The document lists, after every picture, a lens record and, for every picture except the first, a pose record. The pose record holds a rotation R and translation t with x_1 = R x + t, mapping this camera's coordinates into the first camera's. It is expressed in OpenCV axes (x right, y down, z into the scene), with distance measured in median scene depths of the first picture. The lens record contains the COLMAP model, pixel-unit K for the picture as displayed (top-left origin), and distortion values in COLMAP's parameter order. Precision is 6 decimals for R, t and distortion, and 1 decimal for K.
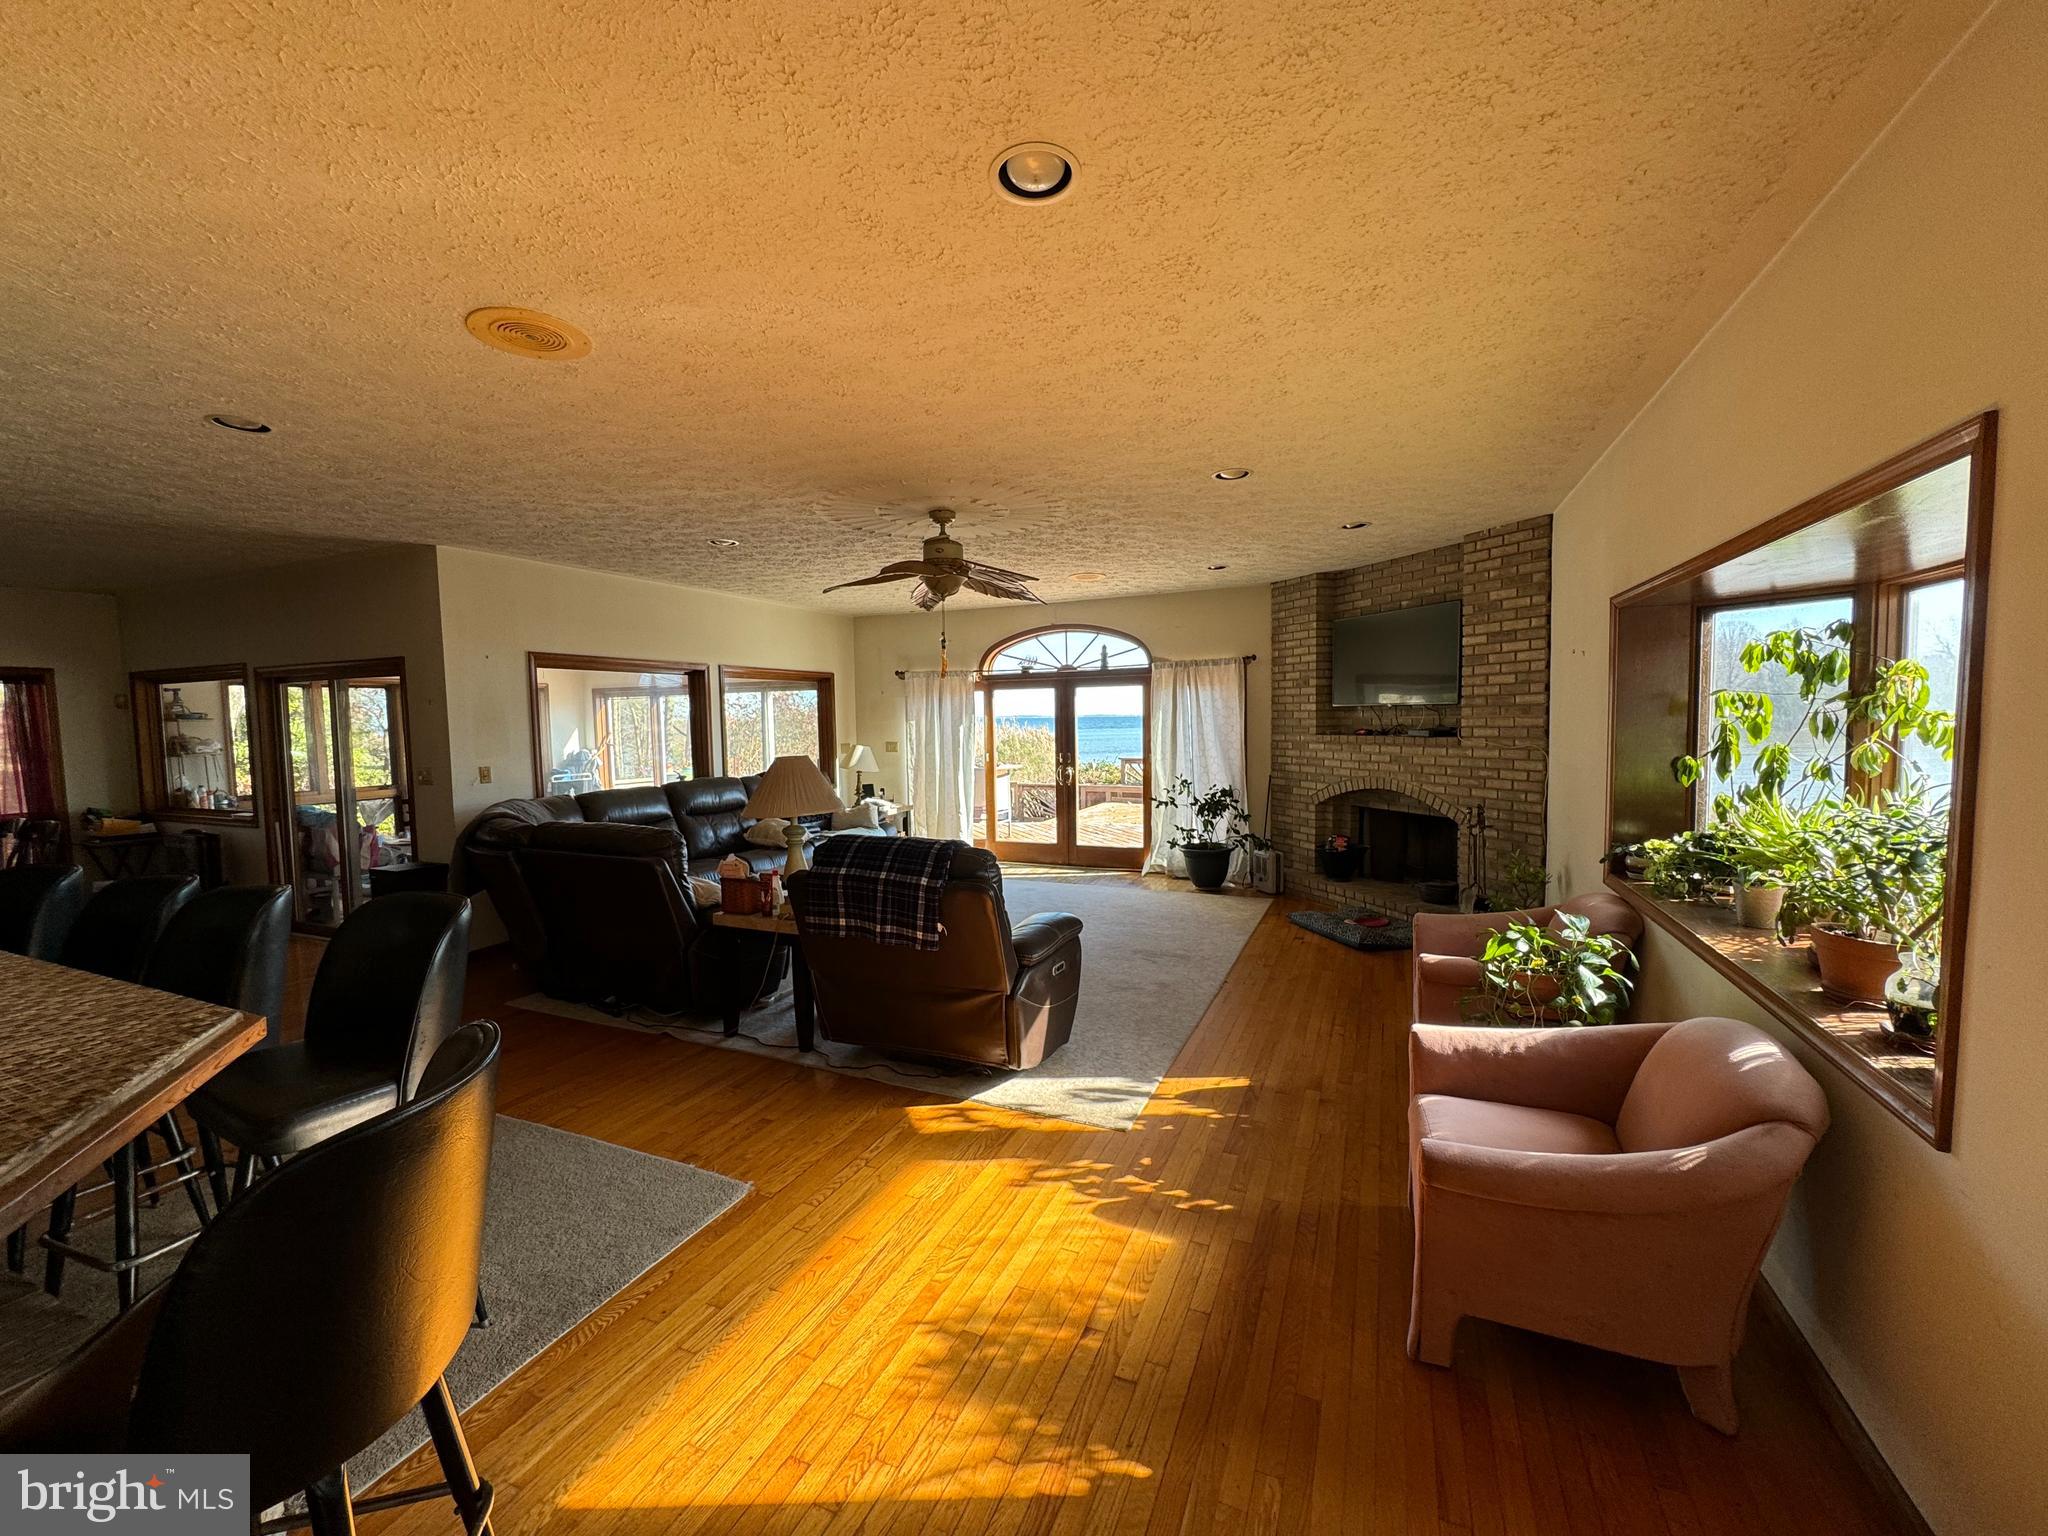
lens RADIAL K [[830.4, 0, 1024.0], [0, 830.4, 768.0], [0, 0, 1]] dist [-0.000056, -0.000016]
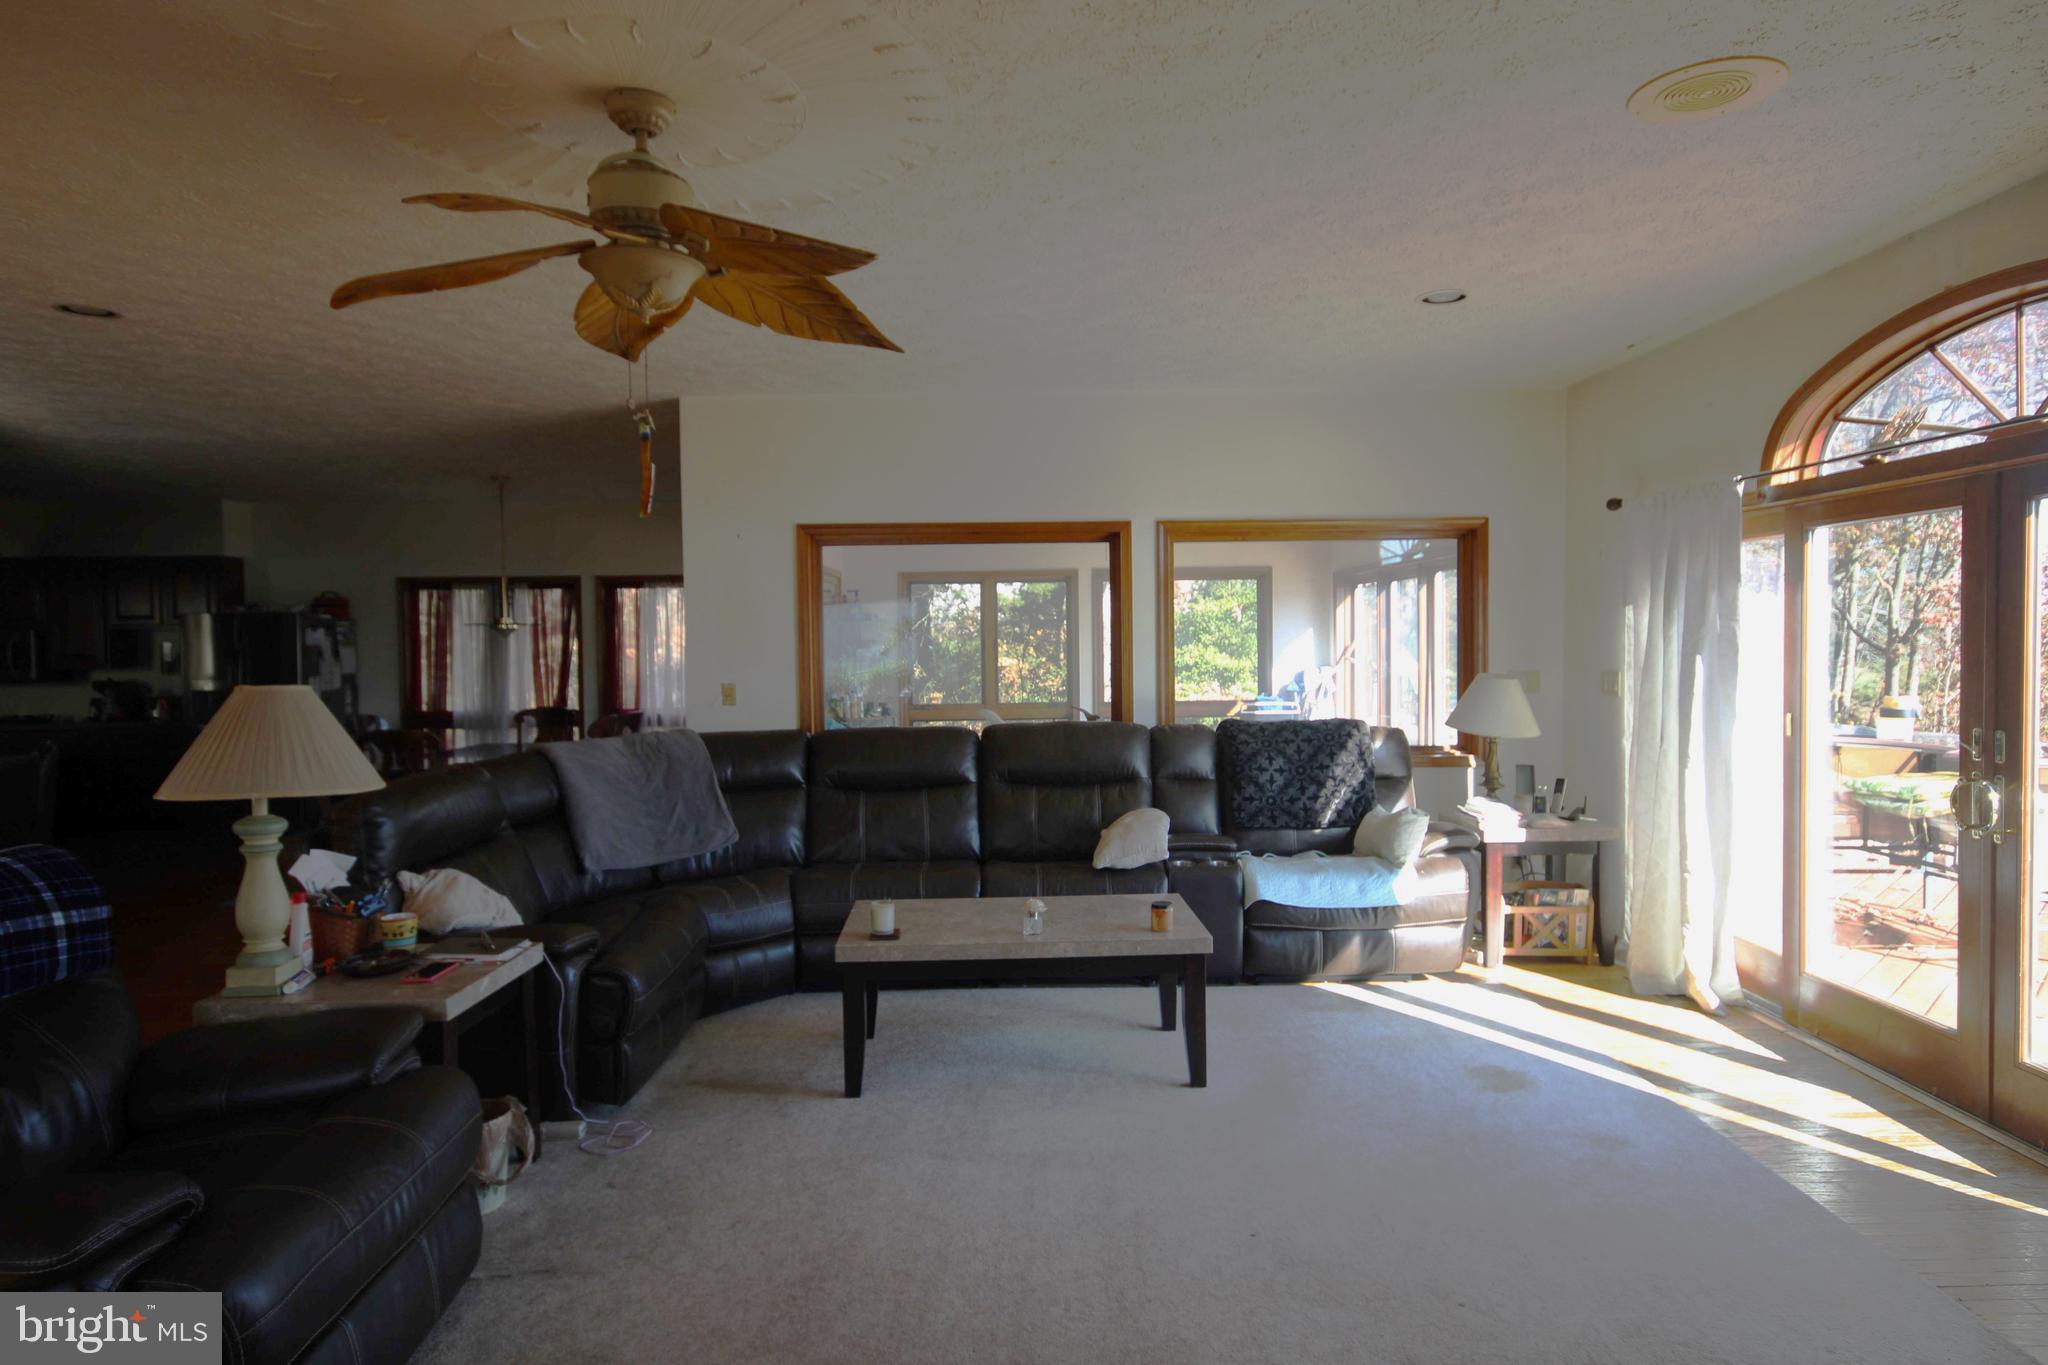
lens RADIAL K [[1206.6, 0, 1024.0], [0, 1206.6, 682.5], [0, 0, 1]] dist [0.004031, 0.000795]
pose [[0.372608, 0.047668, -0.926764, 0.458742], [-0.053643, 0.998116, 0.029770, -0.051525], [0.926437, 0.038622, 0.374463, 0.863423]]
